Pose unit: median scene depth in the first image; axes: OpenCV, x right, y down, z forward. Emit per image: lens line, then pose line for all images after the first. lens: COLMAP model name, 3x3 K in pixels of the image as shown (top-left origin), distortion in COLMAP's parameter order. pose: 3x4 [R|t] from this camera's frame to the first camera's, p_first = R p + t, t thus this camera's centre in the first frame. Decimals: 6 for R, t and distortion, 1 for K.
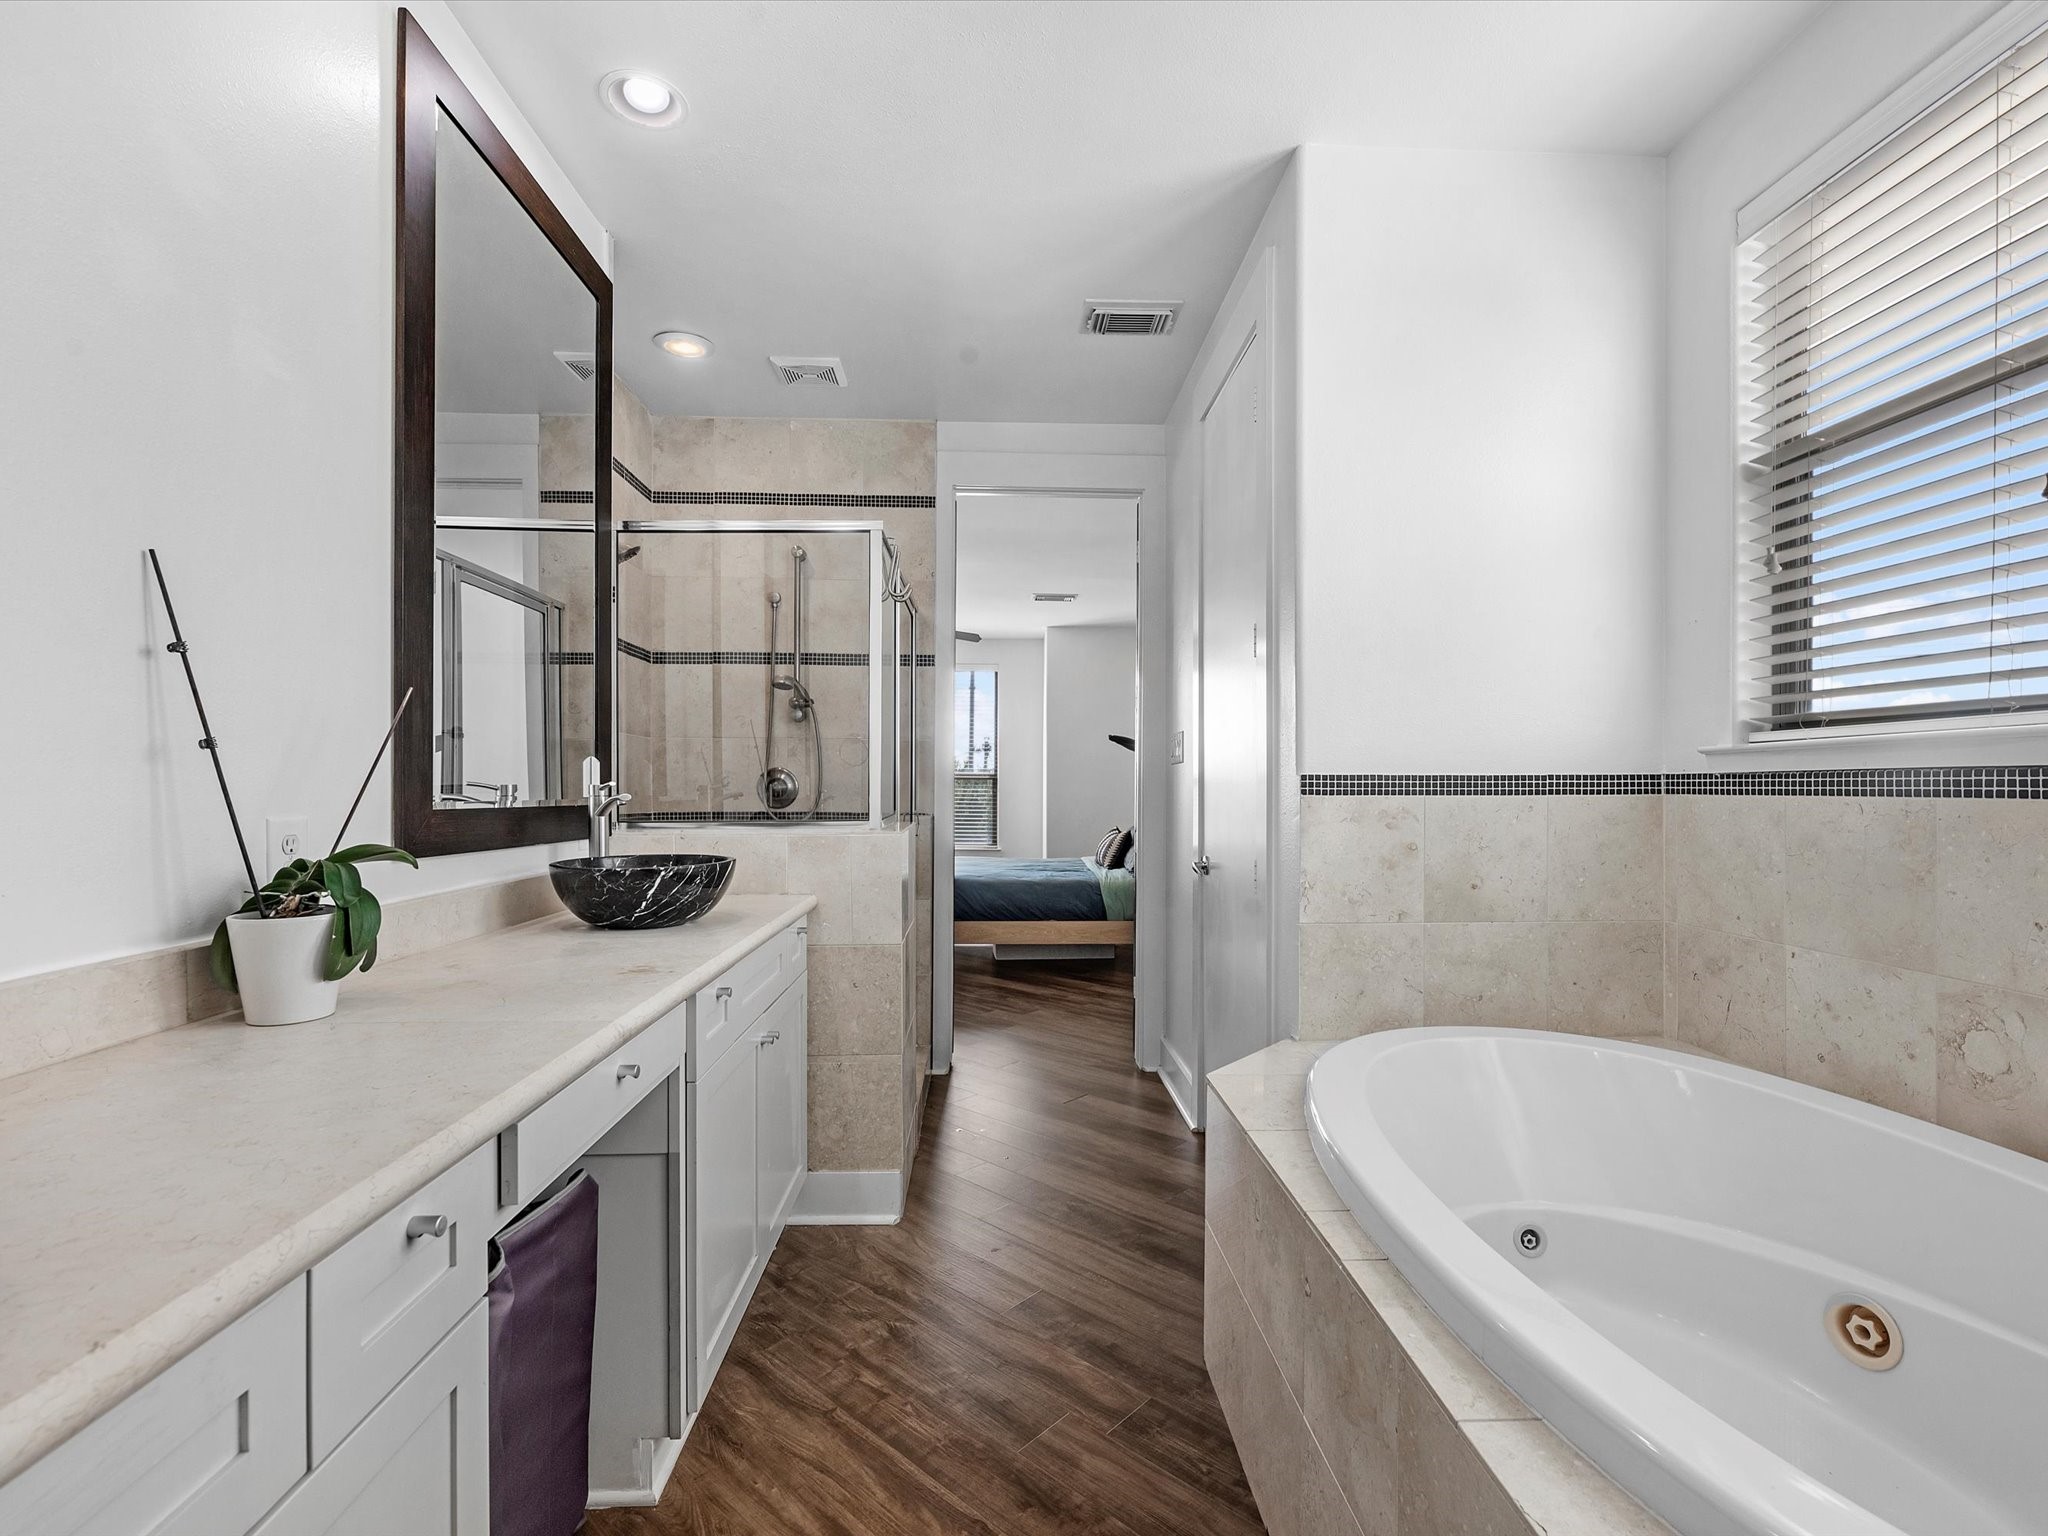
lens RADIAL K [[924.9, 0, 1023.1], [0, 924.9, 777.5], [0, 0, 1]] dist [-0.000754, -0.000131]
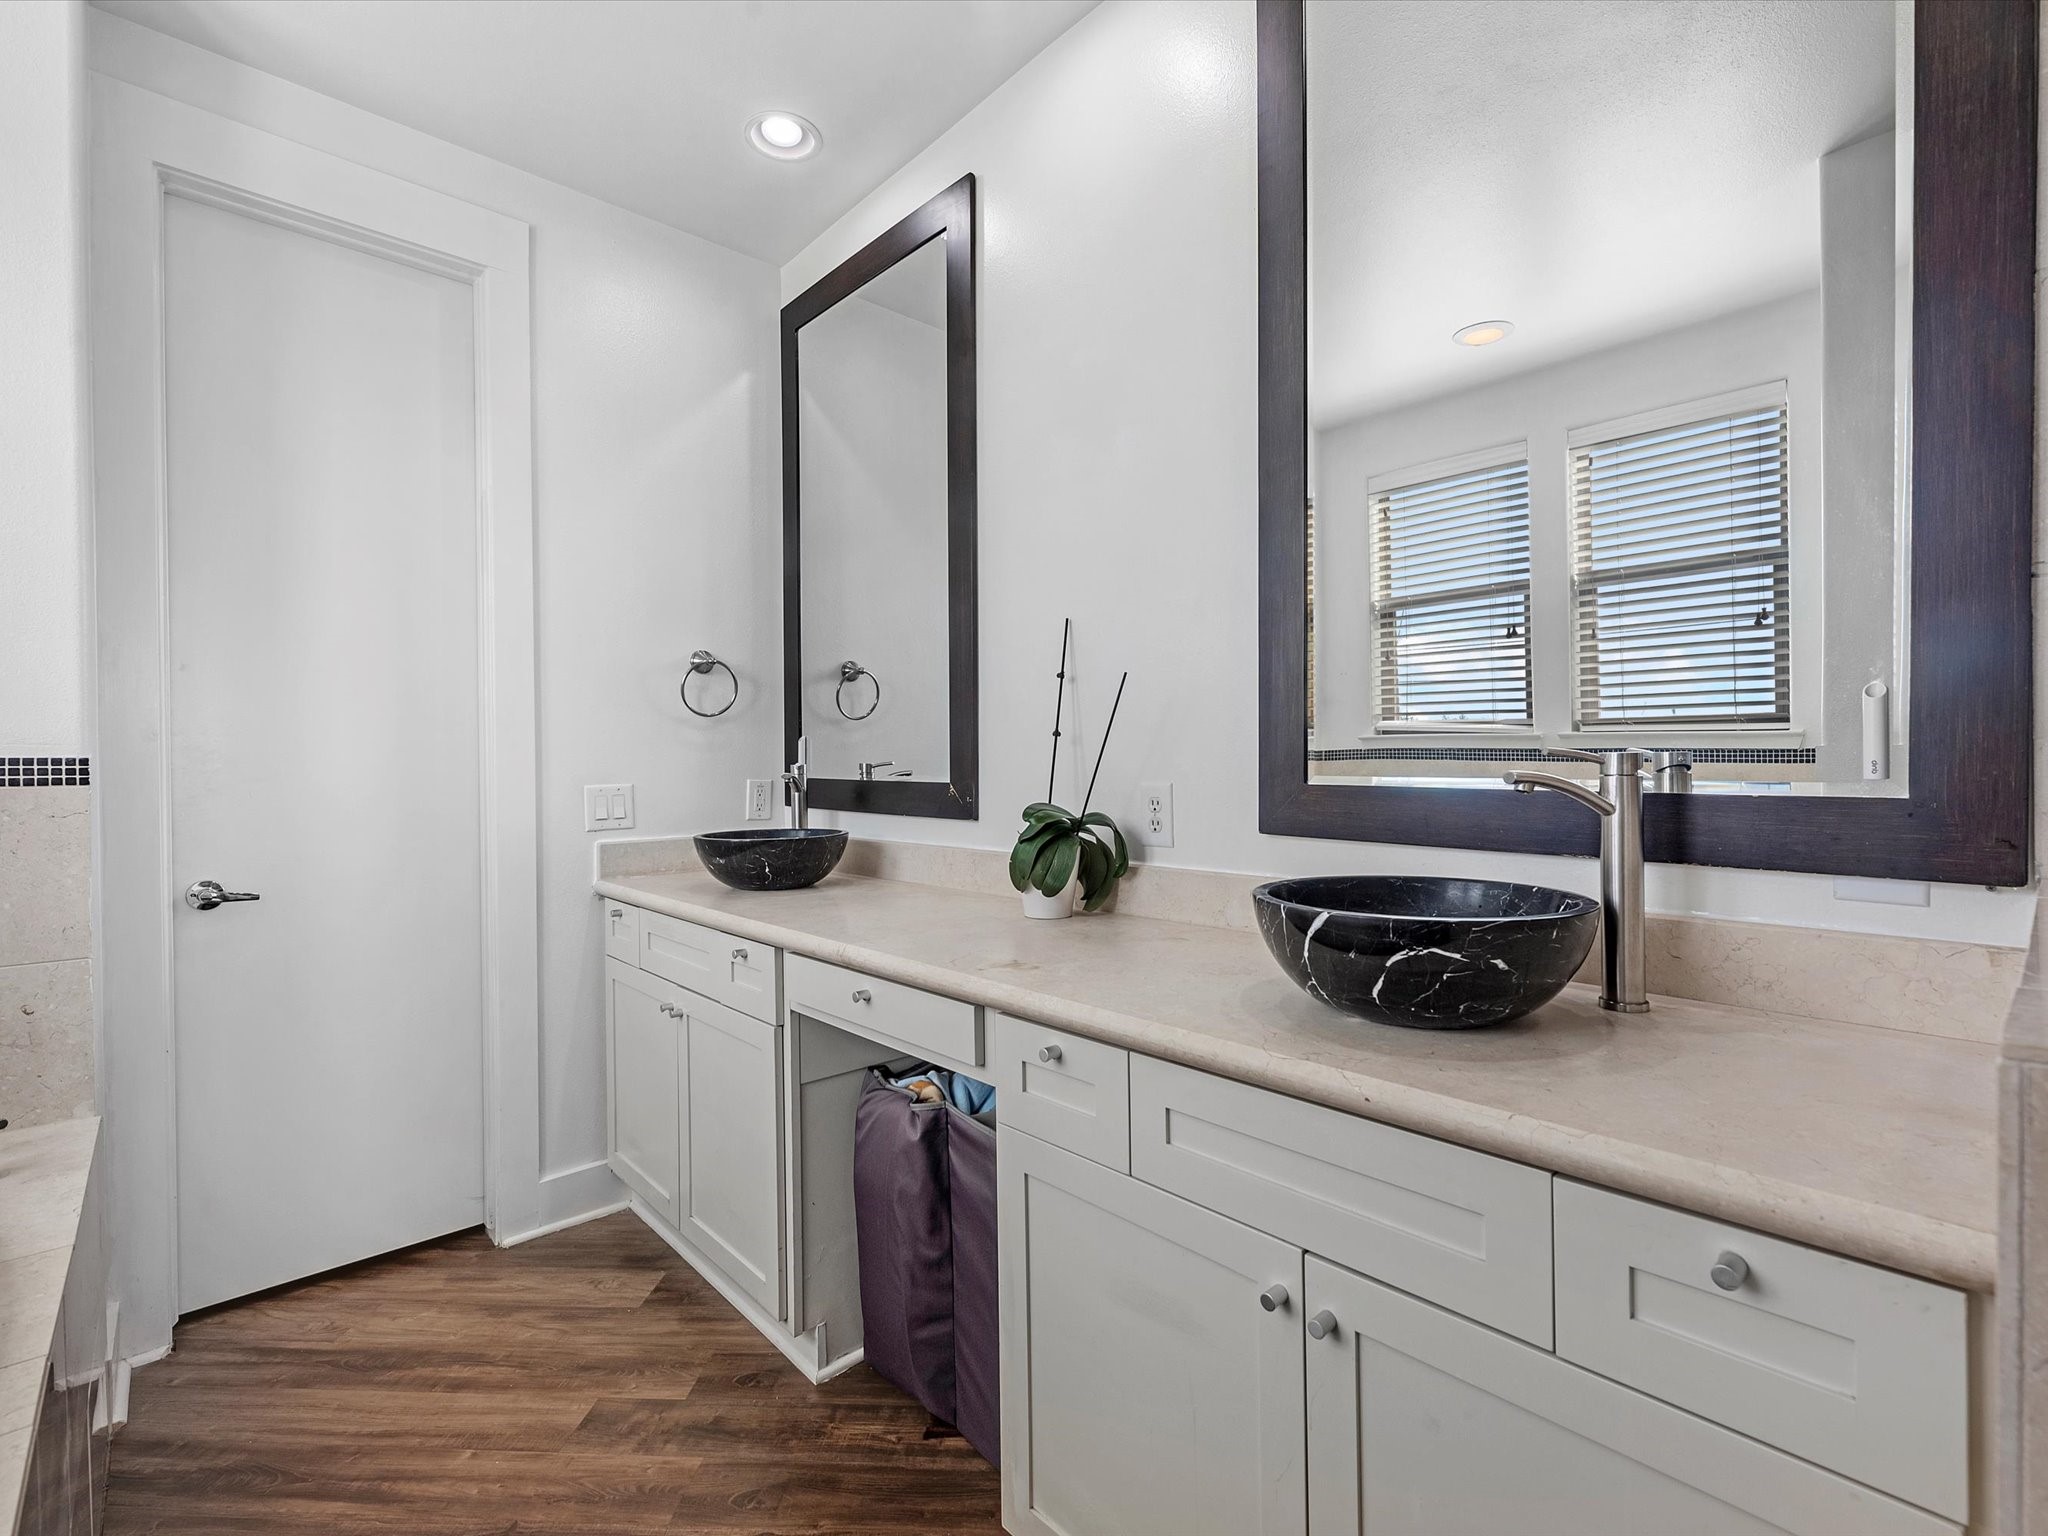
lens RADIAL K [[940.1, 0, 1031.1], [0, 940.1, 777.7], [0, 0, 1]] dist [-0.001356, -0.000548]
pose [[-0.763429, 0.018235, -0.645634, 0.157584], [0.013428, 0.999833, 0.012361, 0.012694], [0.645752, 0.000767, -0.763547, 1.667946]]
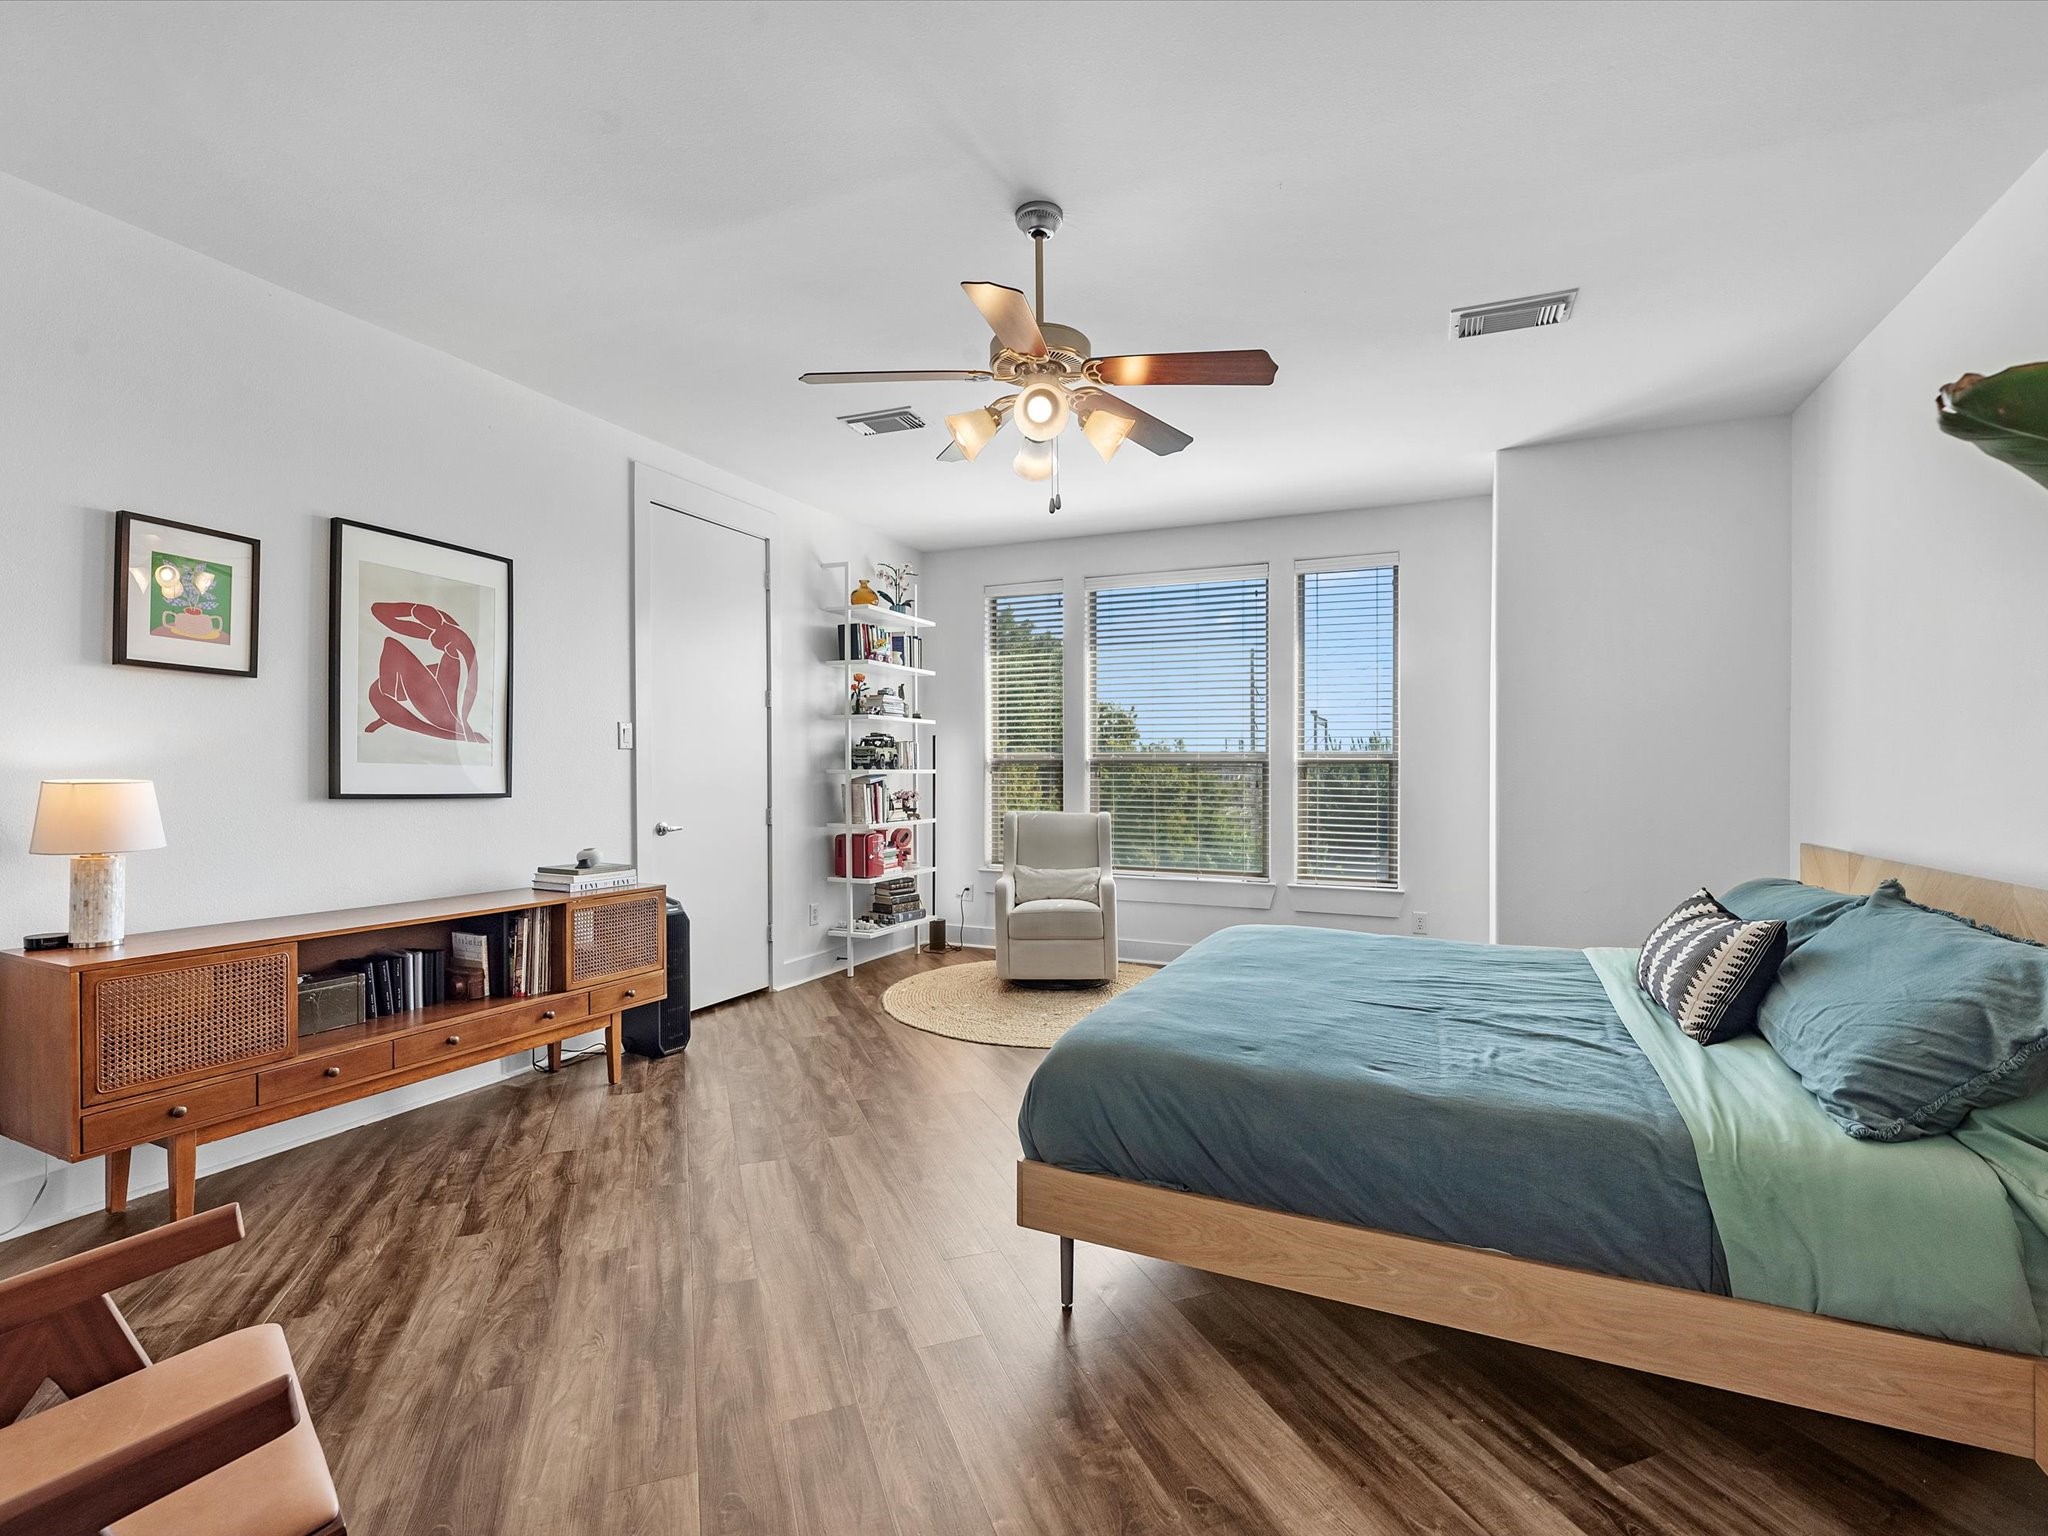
lens RADIAL K [[924.9, 0, 1023.1], [0, 924.9, 777.5], [0, 0, 1]] dist [-0.000754, -0.000131]
pose [[0.897793, 0.003541, -0.440403, 0.015908], [-0.000869, 0.999980, 0.006269, 0.005692], [0.440416, -0.005245, 0.897778, 0.414570]]
